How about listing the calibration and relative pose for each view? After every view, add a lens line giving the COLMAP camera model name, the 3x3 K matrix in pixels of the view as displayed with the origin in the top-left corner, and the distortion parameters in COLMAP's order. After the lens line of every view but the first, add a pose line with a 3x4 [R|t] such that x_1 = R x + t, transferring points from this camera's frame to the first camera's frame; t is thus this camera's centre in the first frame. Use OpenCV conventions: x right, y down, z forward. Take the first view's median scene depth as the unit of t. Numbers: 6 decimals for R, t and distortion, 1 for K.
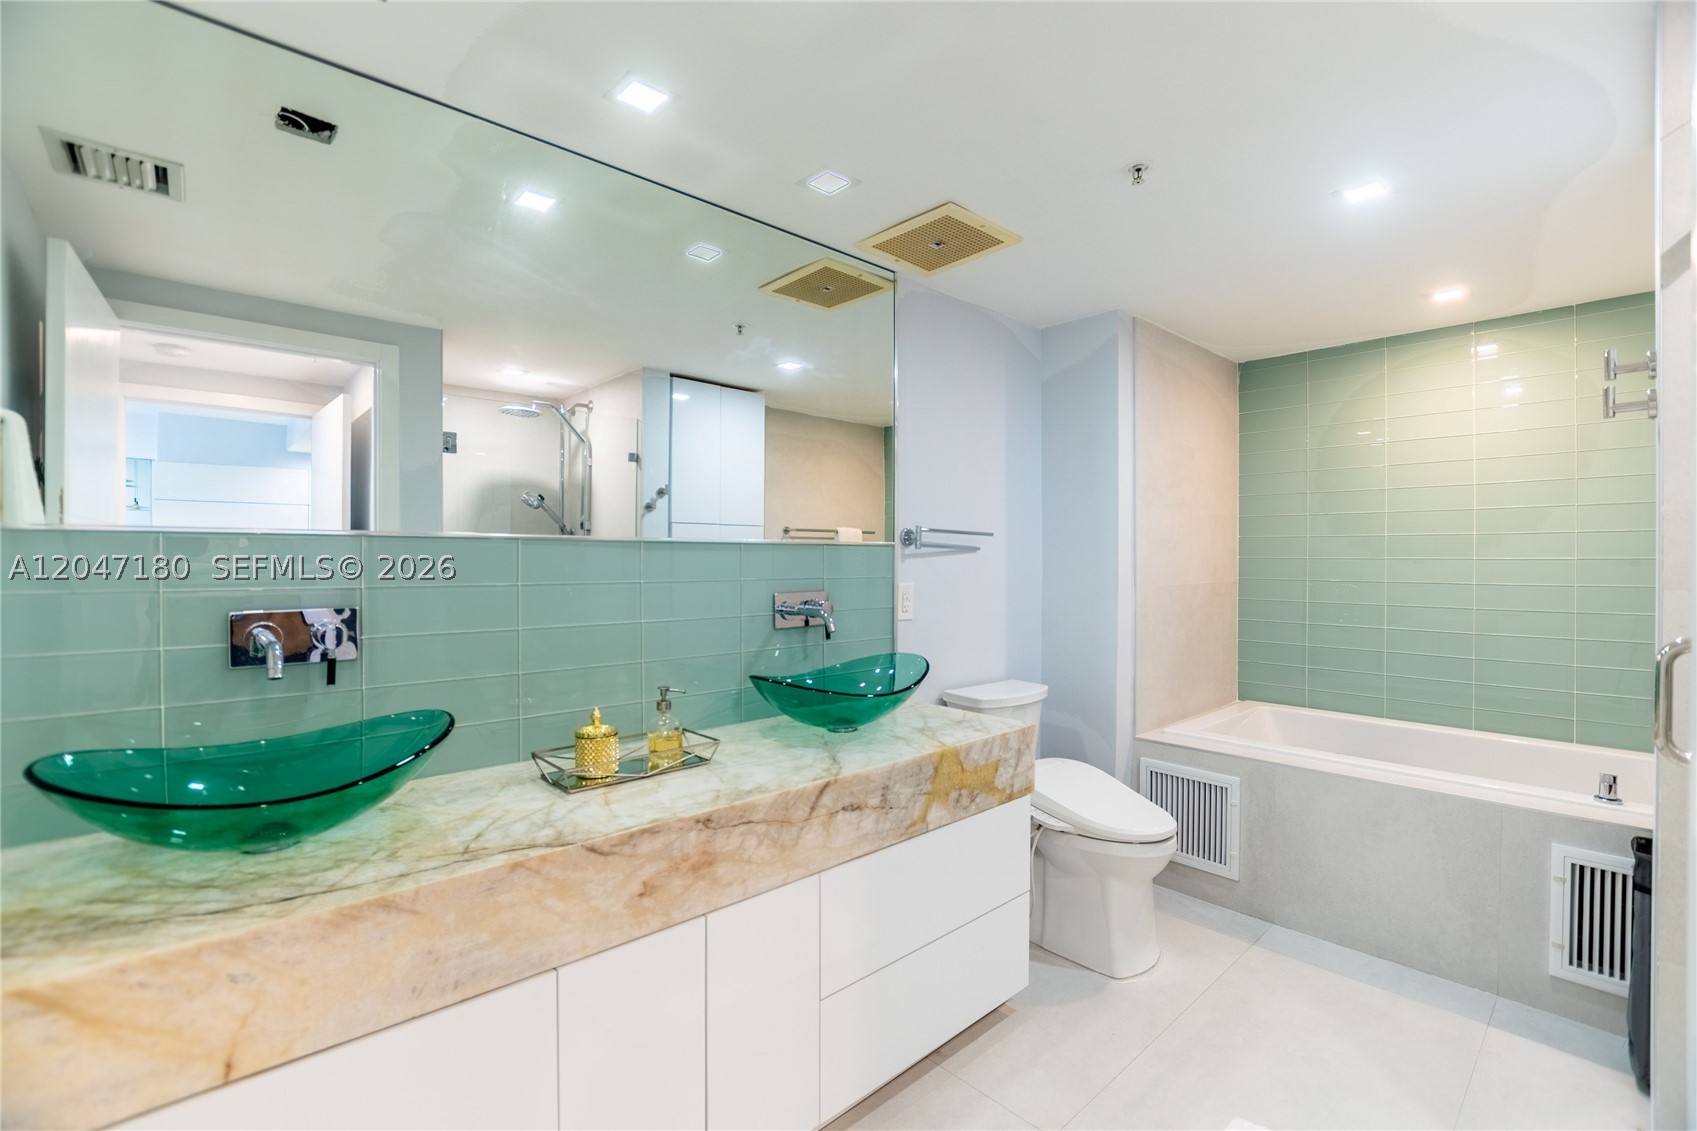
lens RADIAL K [[747.0, 0, 826.9], [0, 747.0, 560.0], [0, 0, 1]] dist [-0.001699, -0.000027]
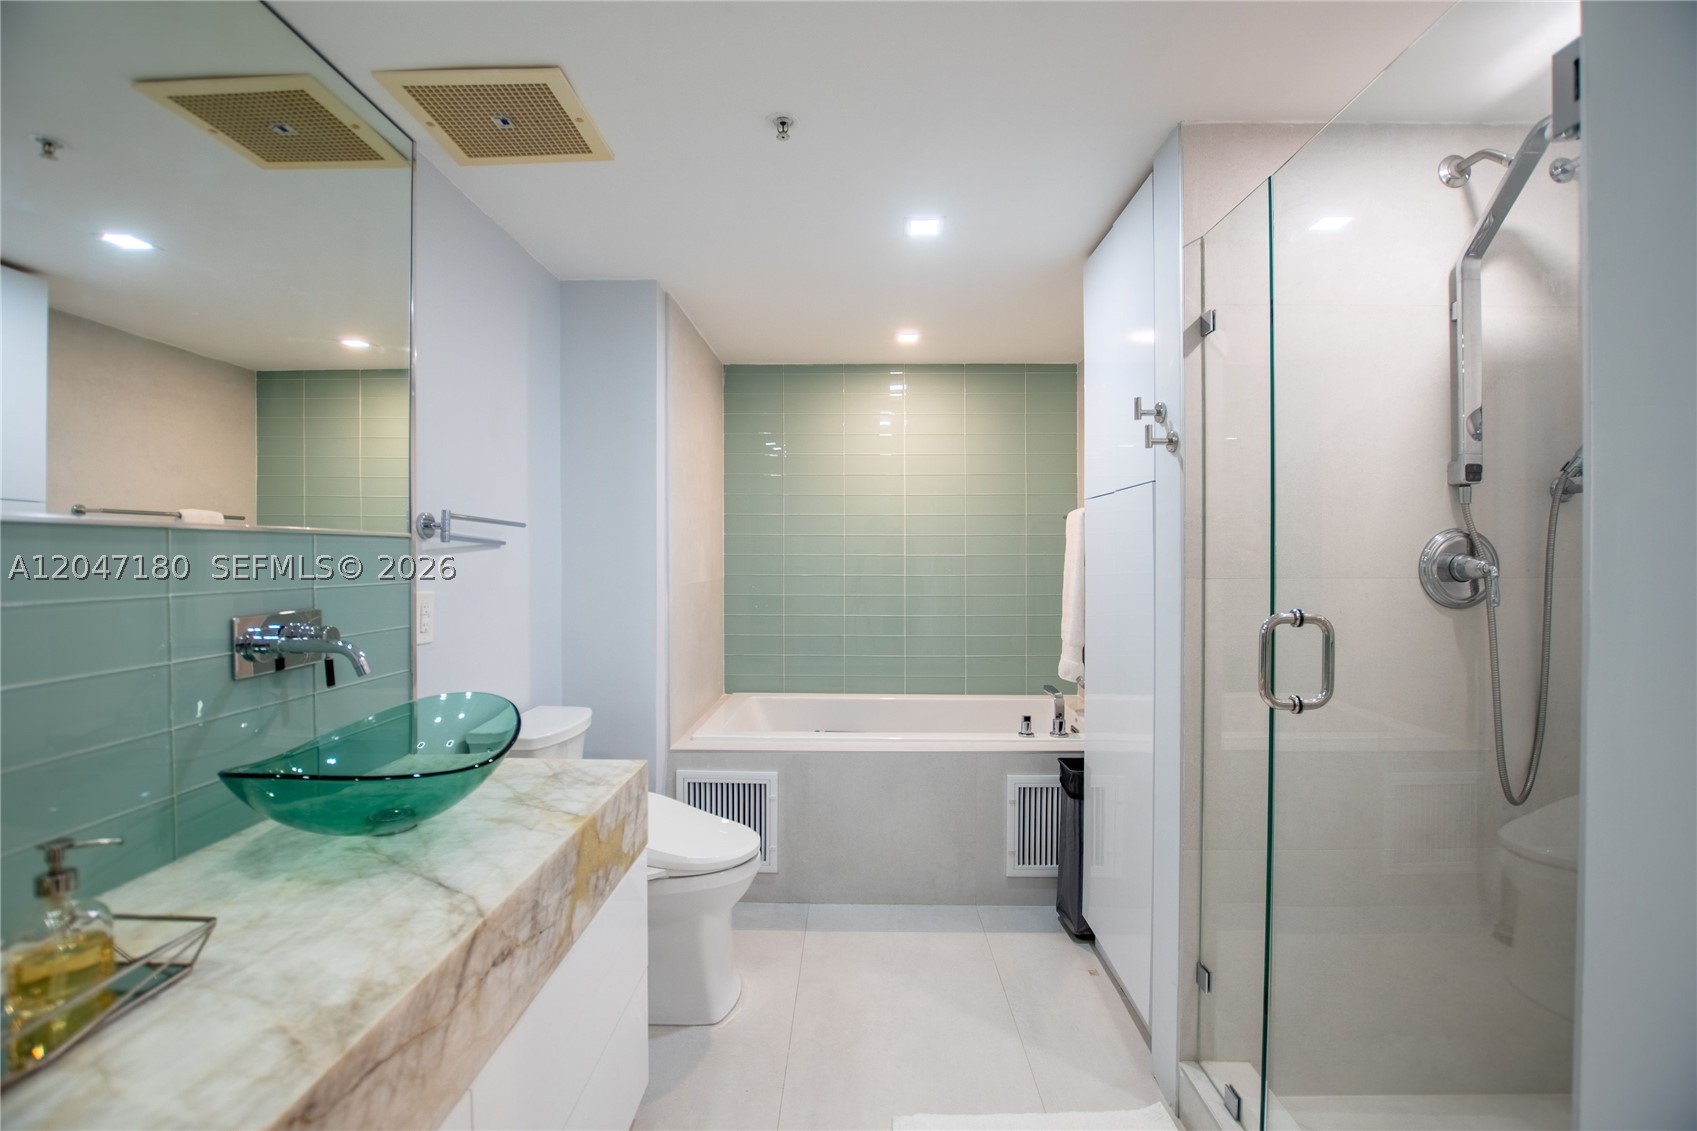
lens RADIAL K [[764.9, 0, 836.3], [0, 764.9, 560.9], [0, 0, 1]] dist [-0.020096, 0.000969]
pose [[0.687740, -0.005725, 0.725934, -0.182552], [0.001910, 0.999980, 0.006076, -0.001375], [-0.725954, -0.002792, 0.687737, 0.286343]]
